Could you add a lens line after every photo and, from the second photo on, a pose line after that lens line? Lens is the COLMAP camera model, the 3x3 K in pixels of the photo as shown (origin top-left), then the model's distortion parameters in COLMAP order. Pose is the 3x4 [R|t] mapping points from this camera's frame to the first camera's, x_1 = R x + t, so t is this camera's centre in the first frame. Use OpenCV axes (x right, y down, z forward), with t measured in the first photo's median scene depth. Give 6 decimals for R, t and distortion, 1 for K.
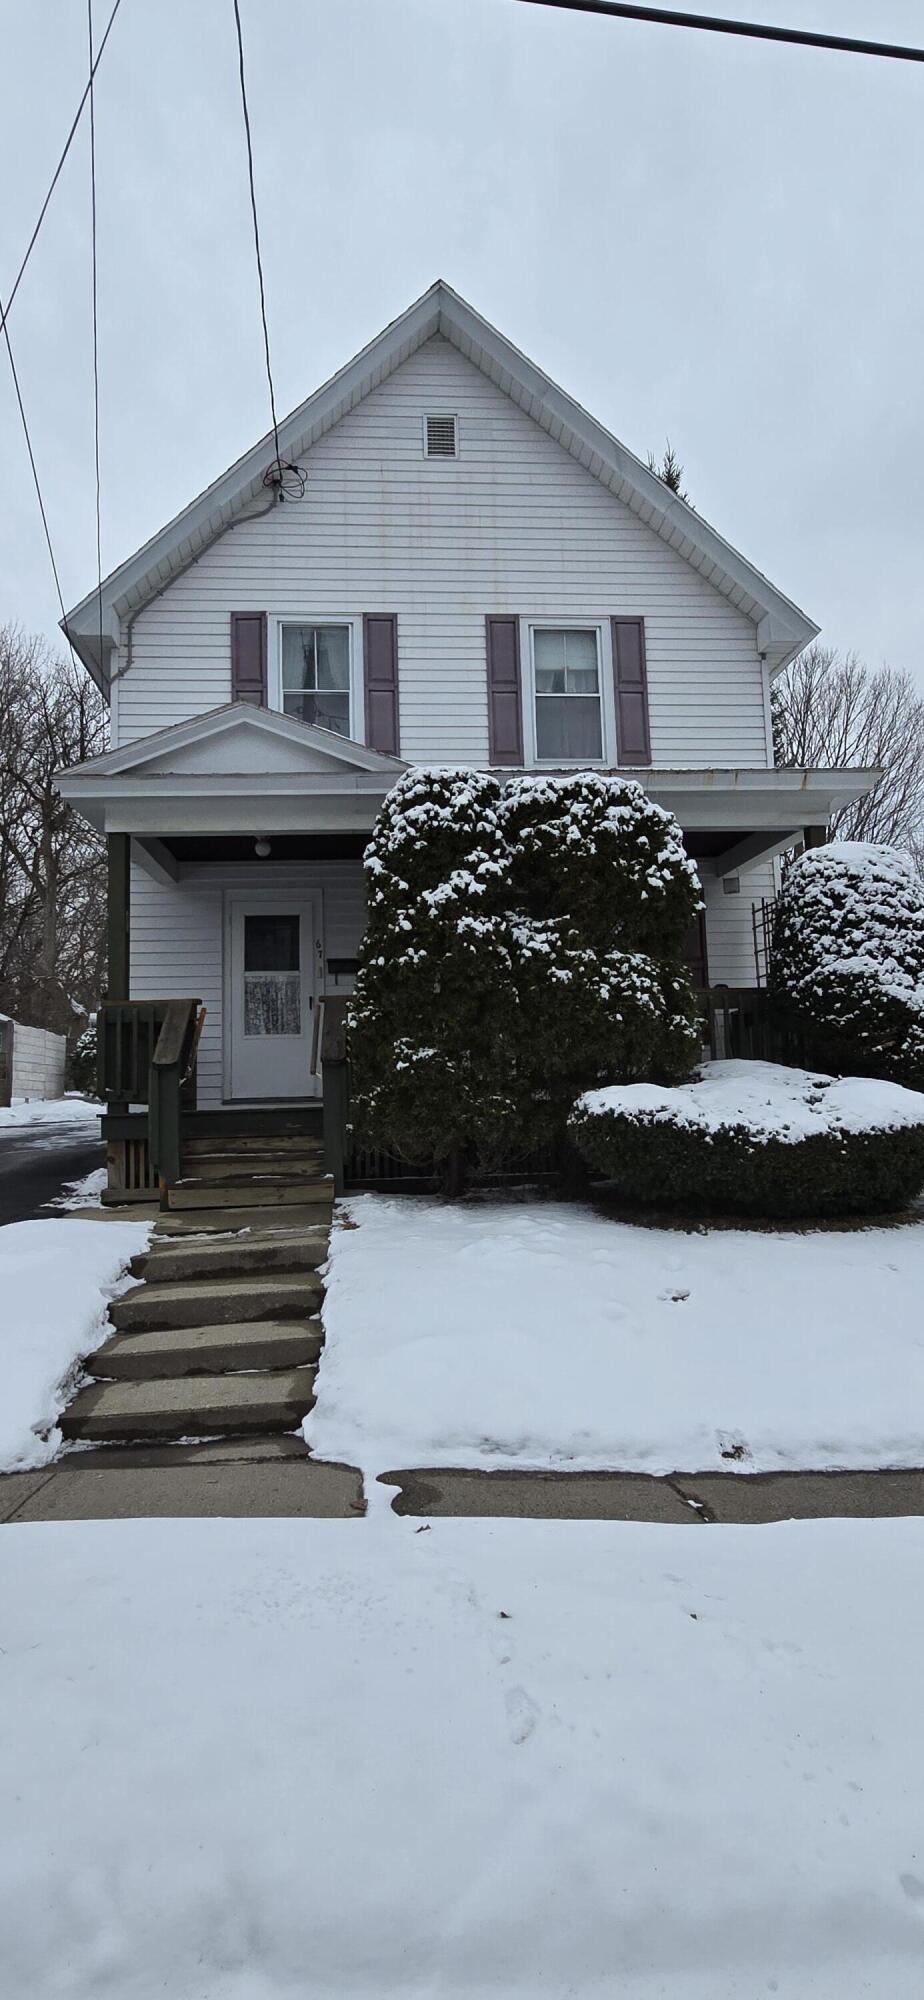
lens RADIAL K [[1084.1, 0, 462.0], [0, 1084.1, 1000.0], [0, 0, 1]] dist [0.000946, 0.000490]
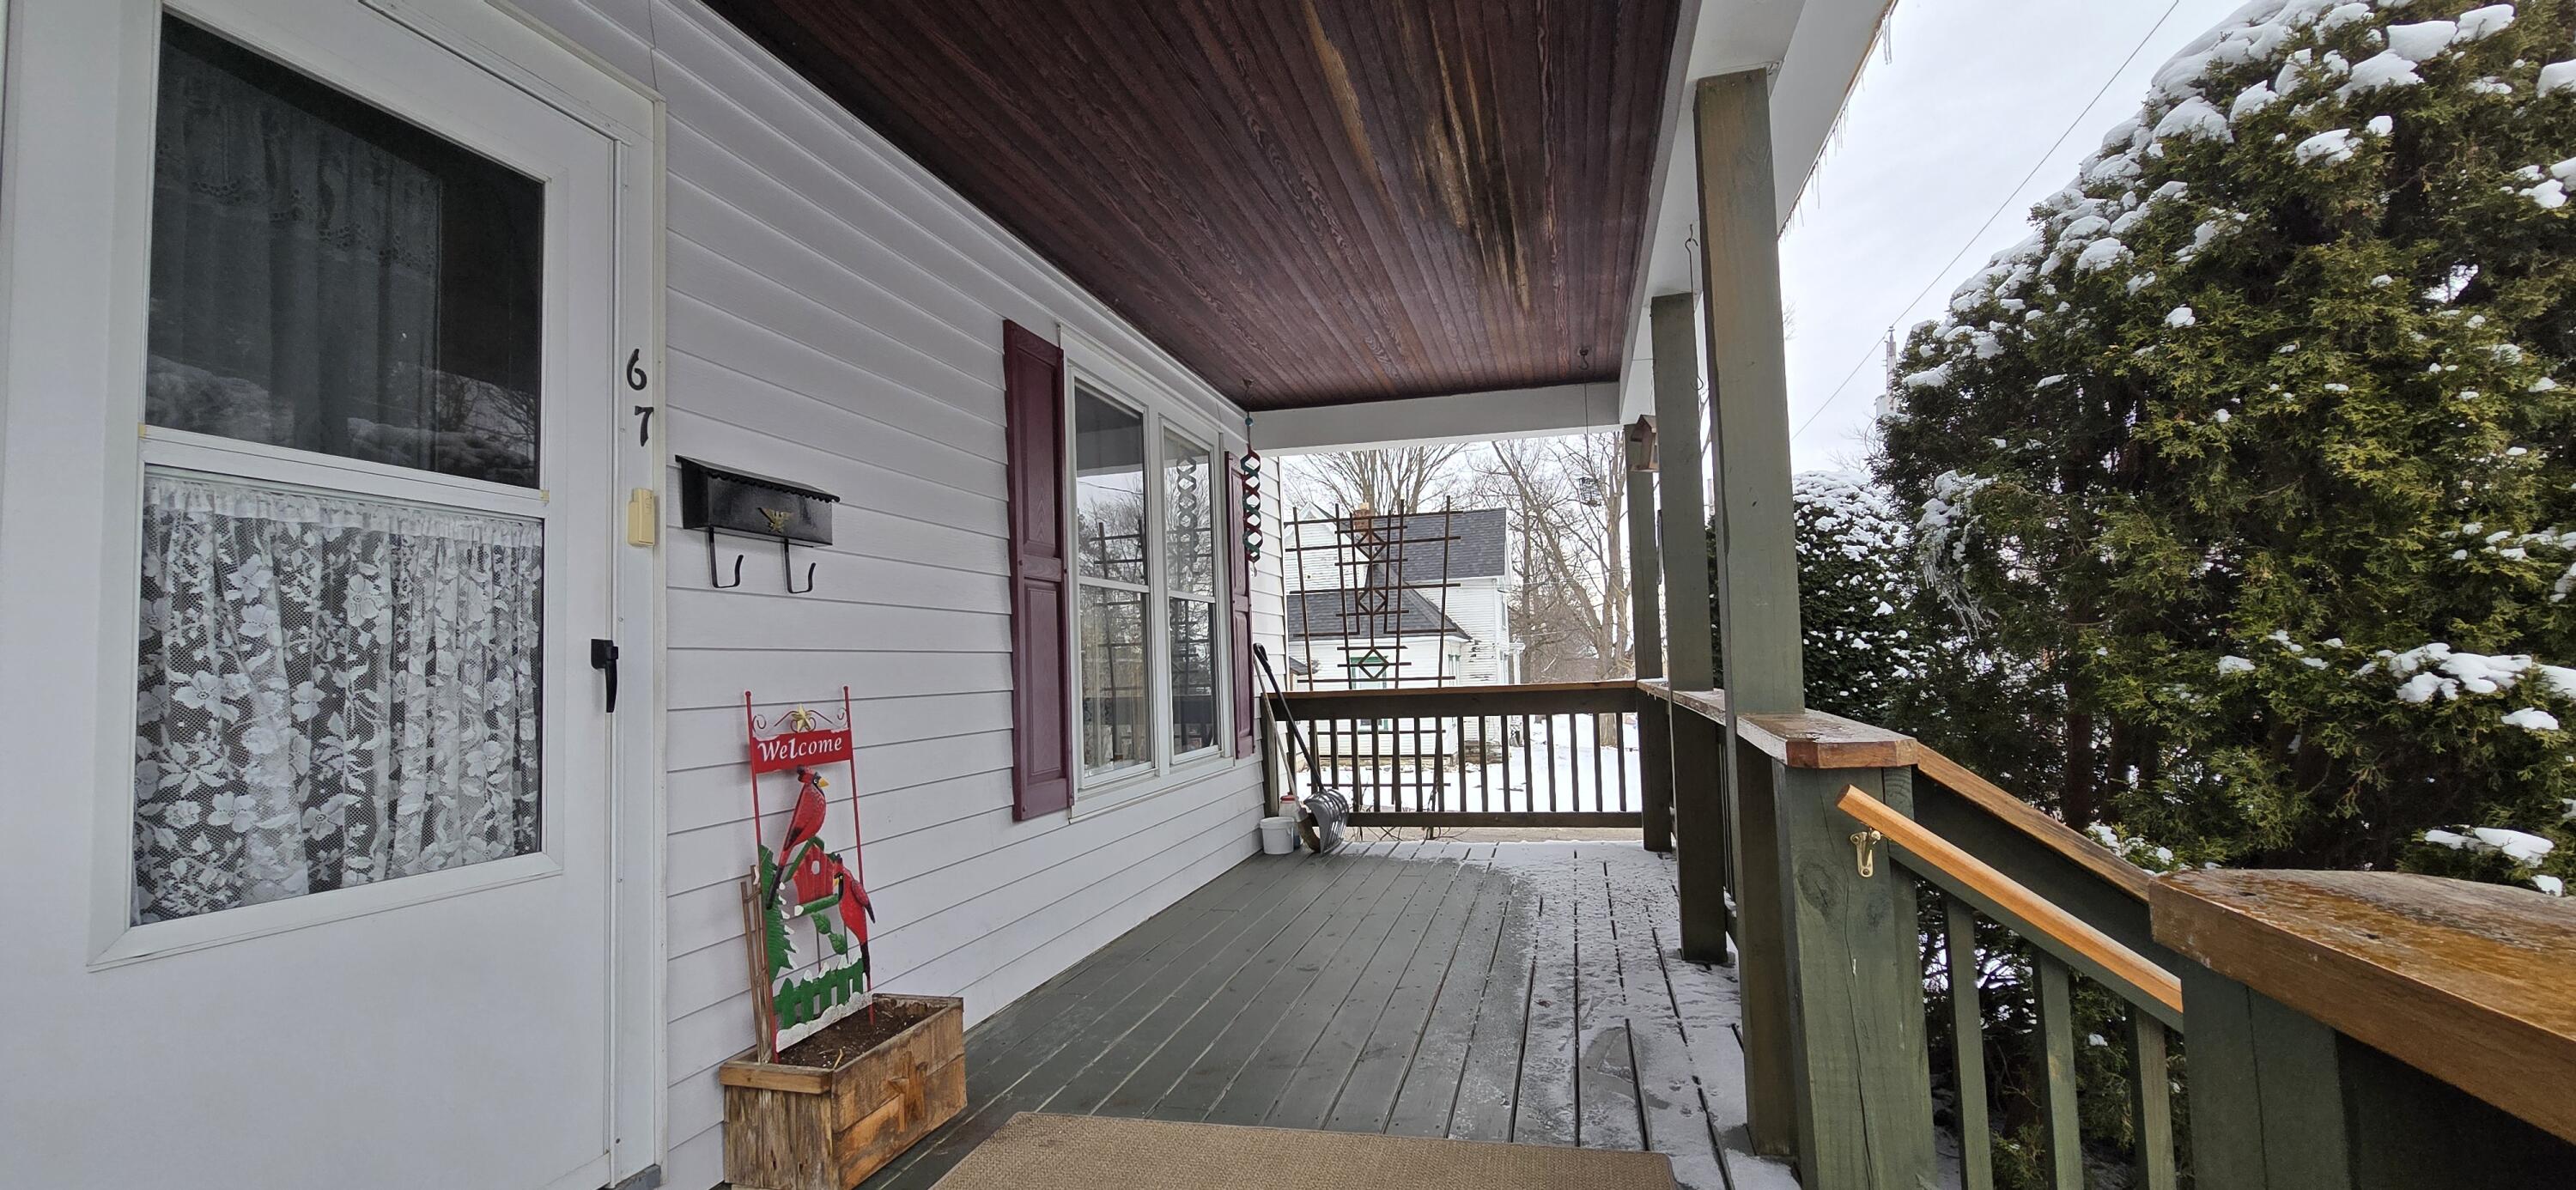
lens RADIAL K [[1046.8, 0, 1288.0], [0, 1046.8, 595.0], [0, 0, 1]] dist [-0.001676, -0.000053]
pose [[0.345149, 0.076419, 0.935431, -0.387031], [-0.072778, 0.995858, -0.054503, -0.013782], [-0.935722, -0.049267, 0.349281, 1.195556]]
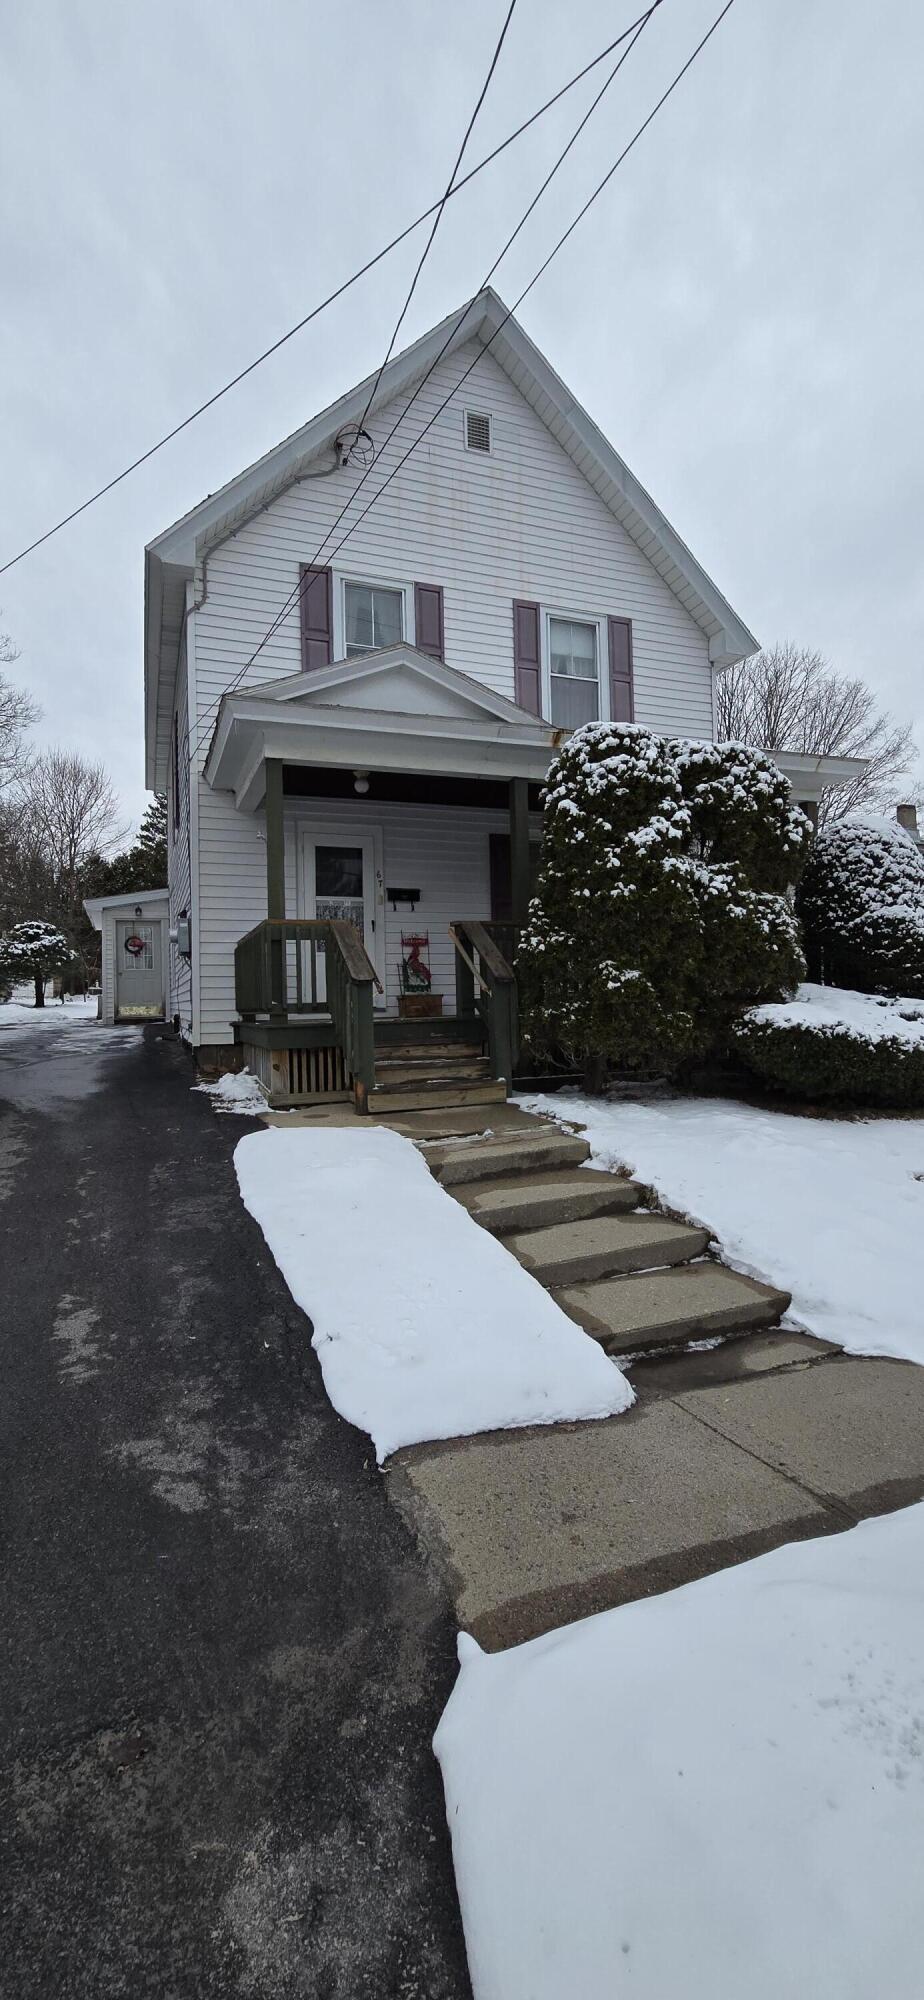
lens RADIAL K [[812.8, 0, 462.0], [0, 812.8, 1000.0], [0, 0, 1]] dist [-0.001676, -0.000053]
pose [[0.961198, 0.006707, 0.275777, -0.413823], [-0.031091, 0.995968, 0.084144, 0.007802], [-0.274100, -0.089454, 0.957532, 0.202191]]
